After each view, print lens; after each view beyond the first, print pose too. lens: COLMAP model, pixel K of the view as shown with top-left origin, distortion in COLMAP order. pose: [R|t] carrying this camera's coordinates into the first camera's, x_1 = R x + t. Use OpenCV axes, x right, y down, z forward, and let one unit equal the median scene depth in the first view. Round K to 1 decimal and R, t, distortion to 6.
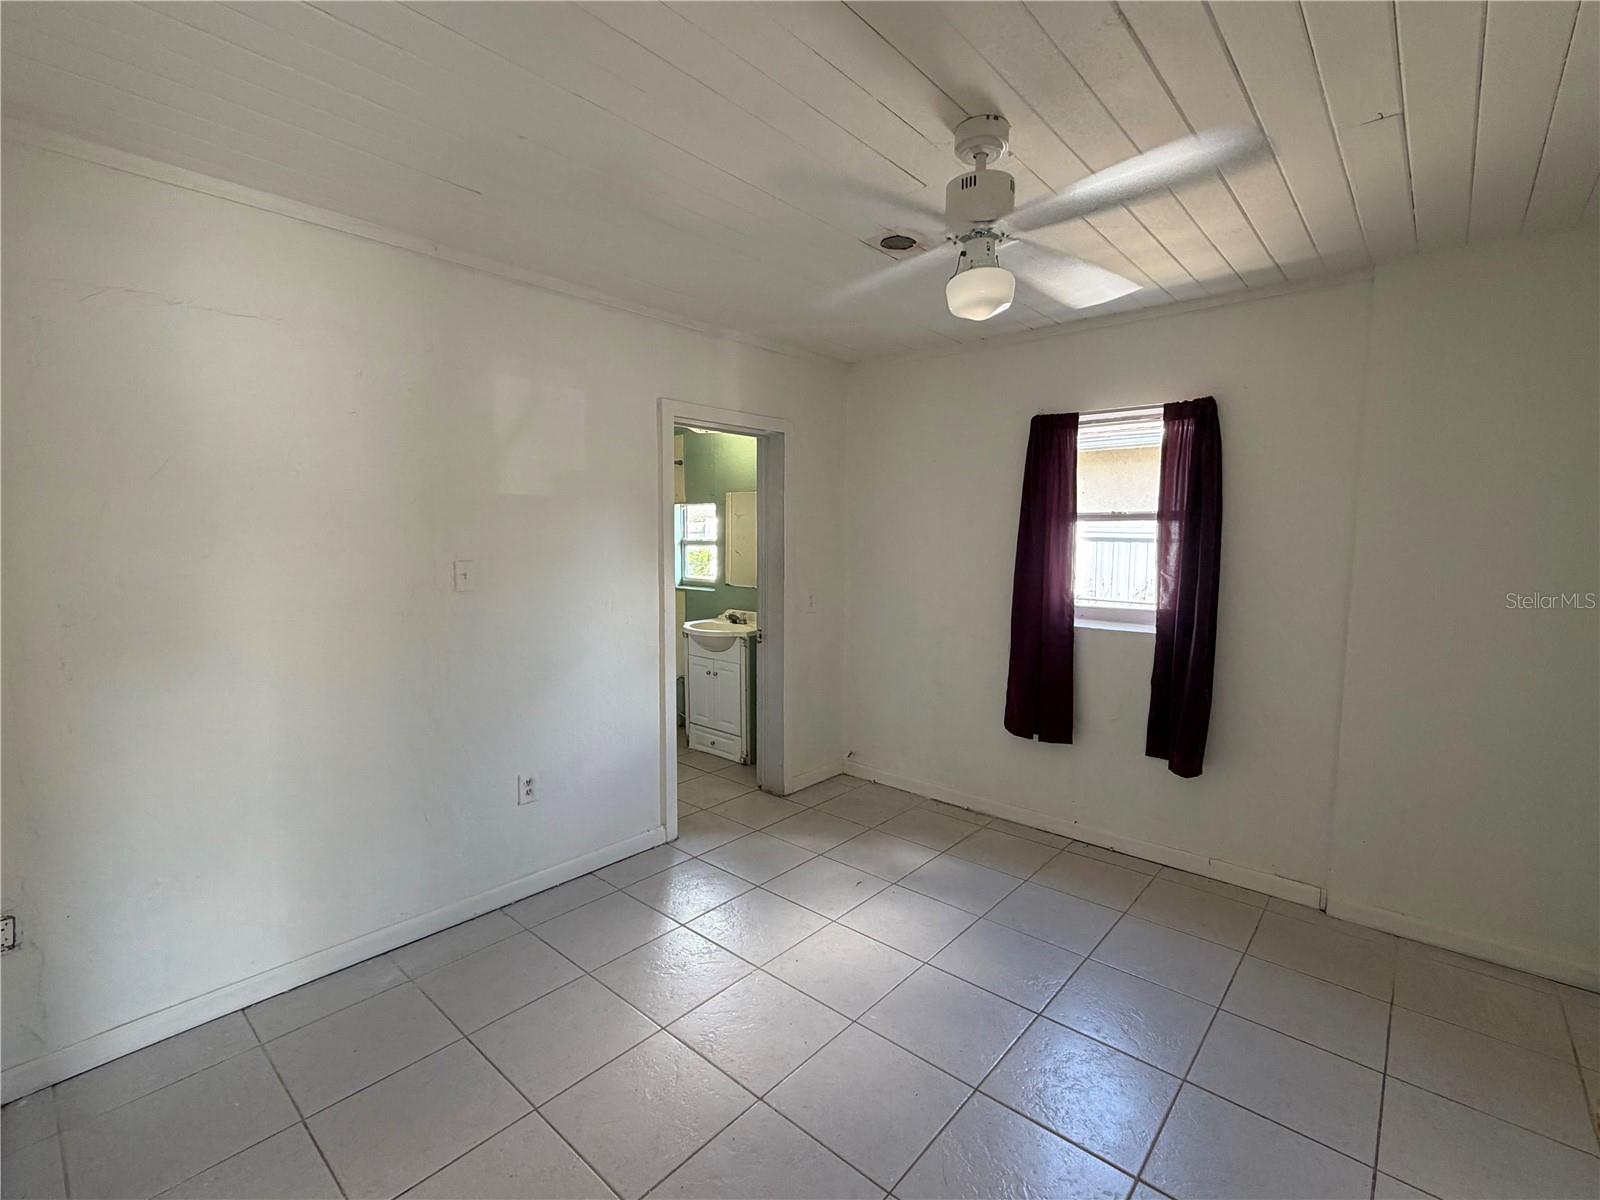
lens RADIAL K [[721.9, 0, 799.8], [0, 721.9, 602.6], [0, 0, 1]] dist [0.005637, 0.000265]
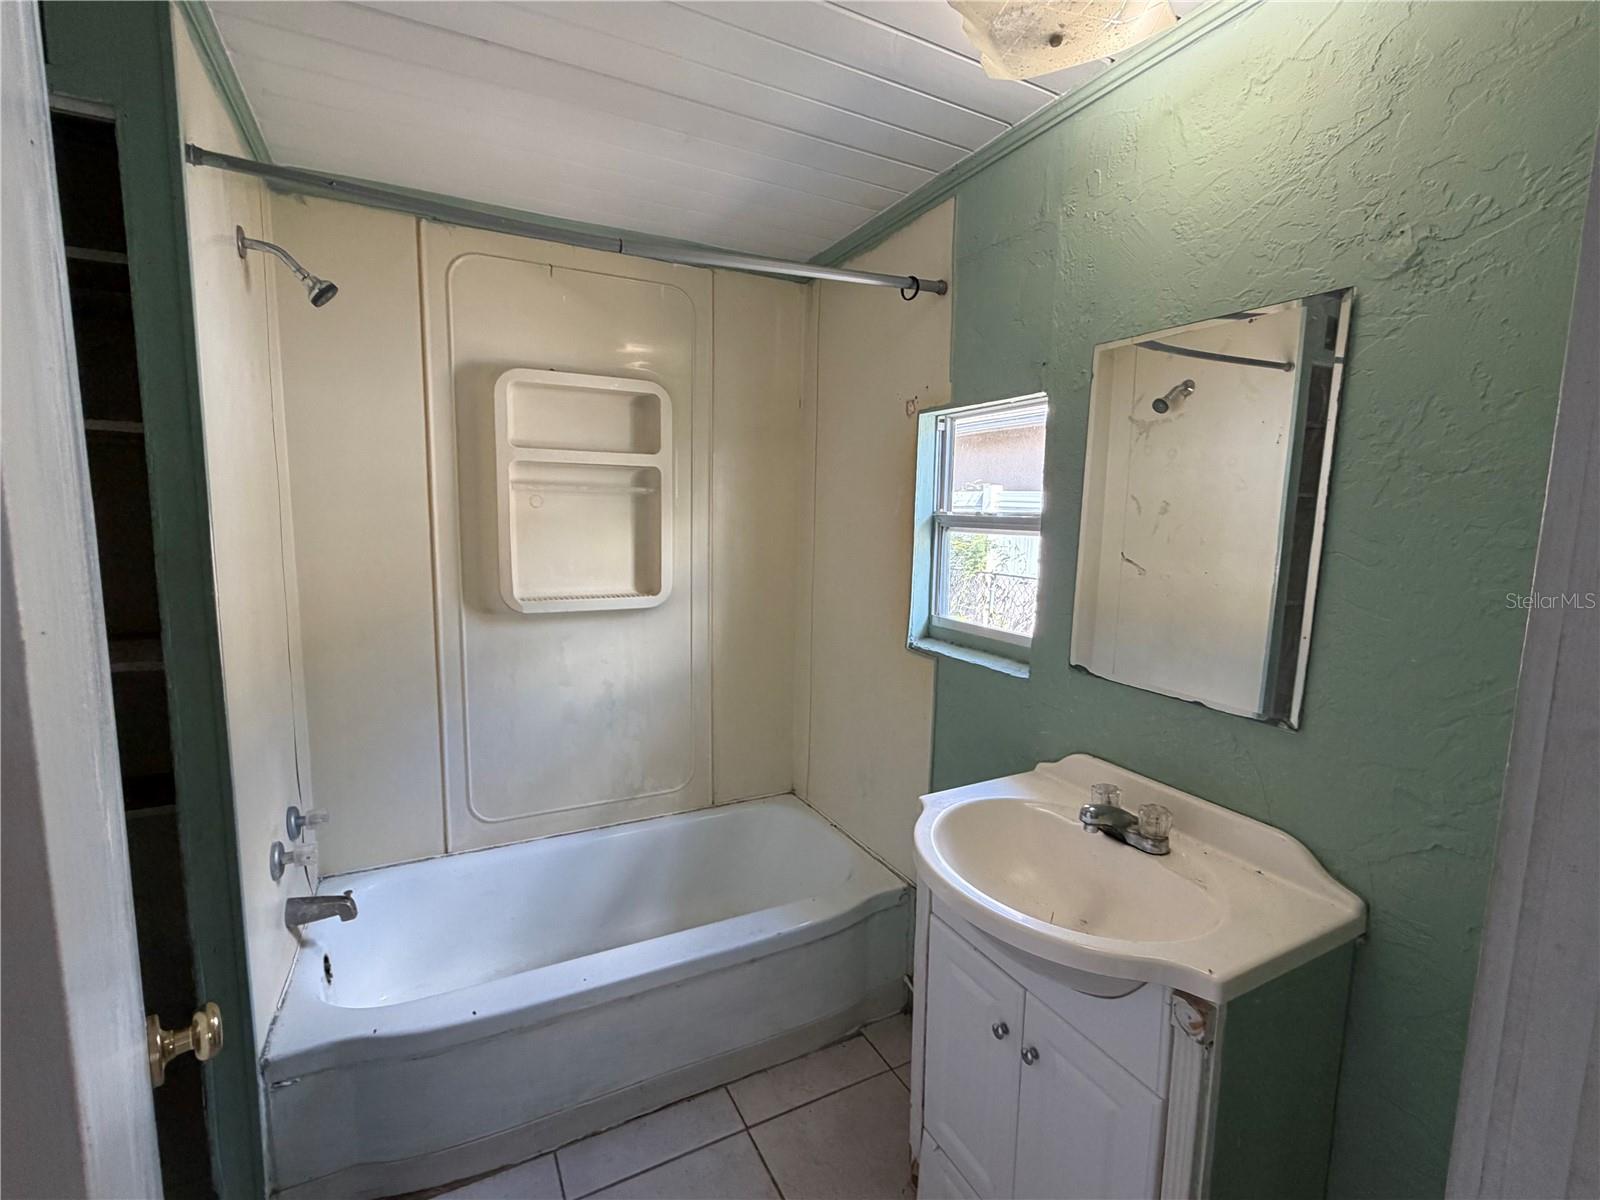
lens RADIAL K [[721.9, 0, 801.1], [0, 721.9, 594.8], [0, 0, 1]] dist [0.005637, 0.000265]
pose [[0.934408, 0.054265, -0.352046, -0.105041], [-0.046367, 0.998448, 0.030834, -0.059034], [0.353173, -0.012488, 0.935475, 0.694443]]
